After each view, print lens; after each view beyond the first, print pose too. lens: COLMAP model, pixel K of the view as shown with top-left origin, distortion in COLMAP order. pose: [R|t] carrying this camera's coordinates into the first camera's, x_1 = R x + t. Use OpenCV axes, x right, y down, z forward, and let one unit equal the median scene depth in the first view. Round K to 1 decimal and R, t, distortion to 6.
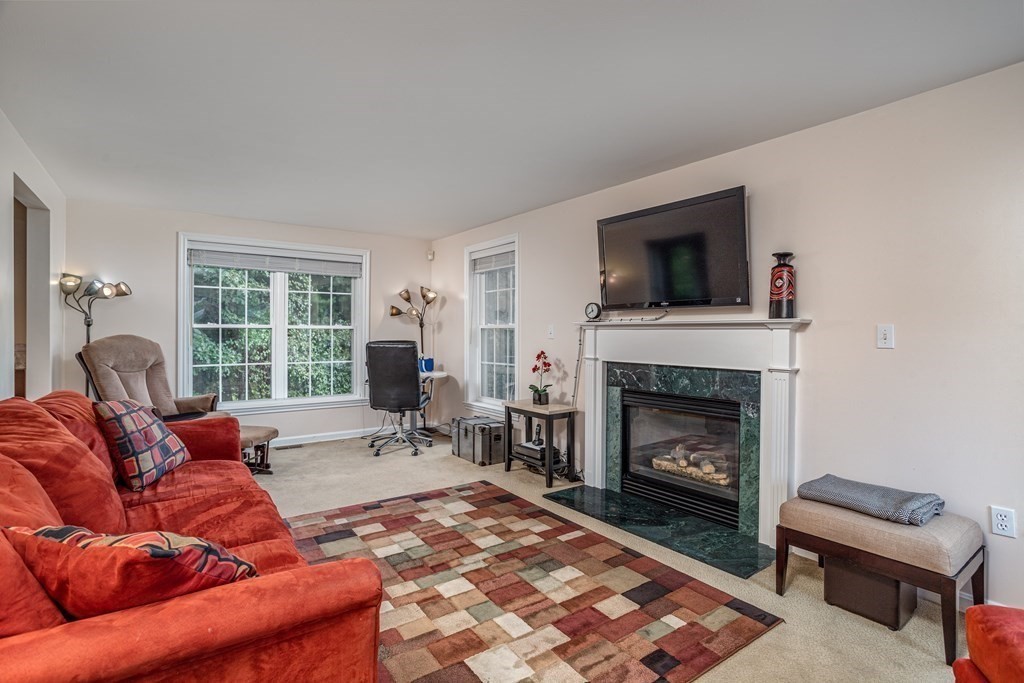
lens RADIAL K [[495.3, 0, 506.4], [0, 495.3, 333.6], [0, 0, 1]] dist [-0.040784, 0.024869]
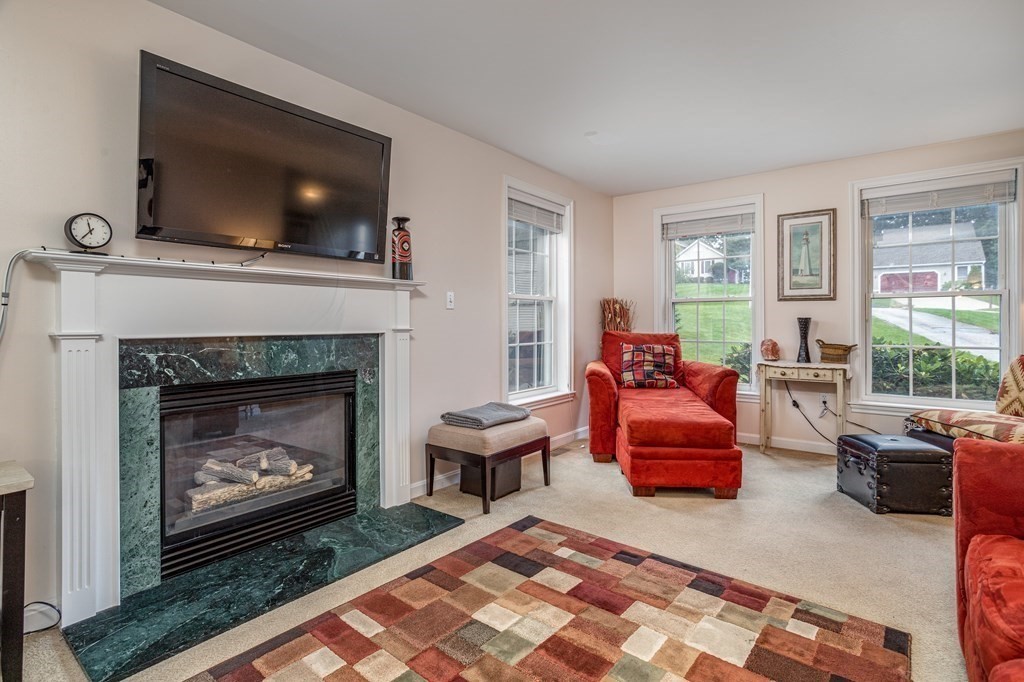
lens RADIAL K [[495.3, 0, 506.4], [0, 495.3, 333.1], [0, 0, 1]] dist [-0.040784, 0.024869]
pose [[-0.260998, -0.022872, 0.965068, -0.439918], [0.004799, 0.999676, 0.024990, 0.048443], [-0.965327, 0.011154, -0.260804, 0.922758]]
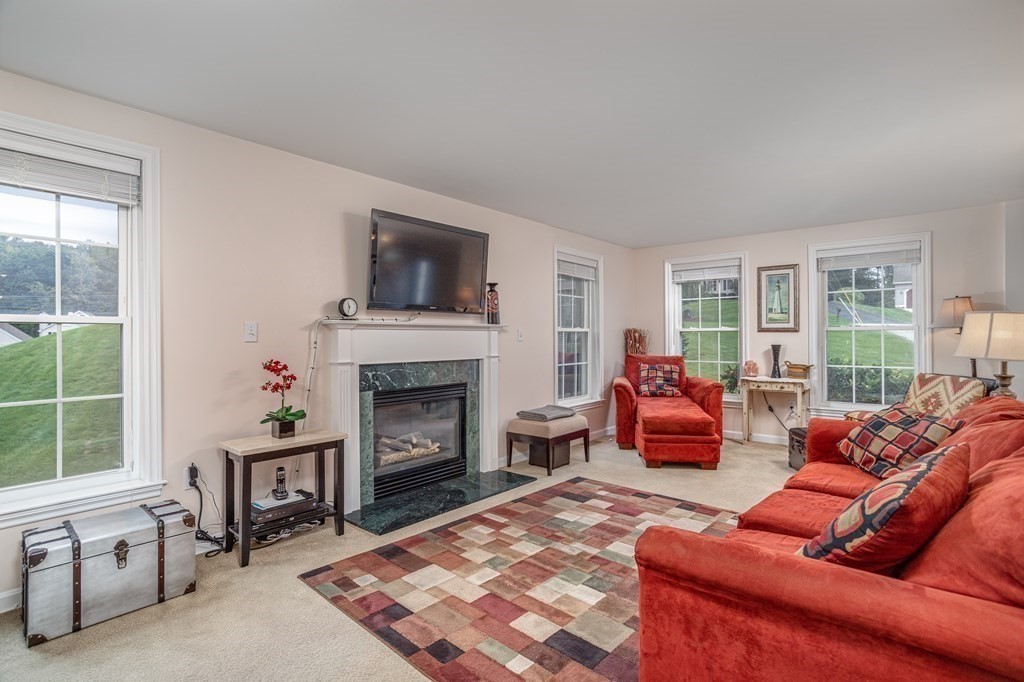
lens RADIAL K [[495.3, 0, 506.4], [0, 495.3, 333.1], [0, 0, 1]] dist [-0.040784, 0.024869]
pose [[-0.216733, 0.005614, 0.976215, -0.888638], [0.005810, 0.999973, -0.004460, 0.005055], [-0.976214, 0.004706, -0.216760, 1.139338]]
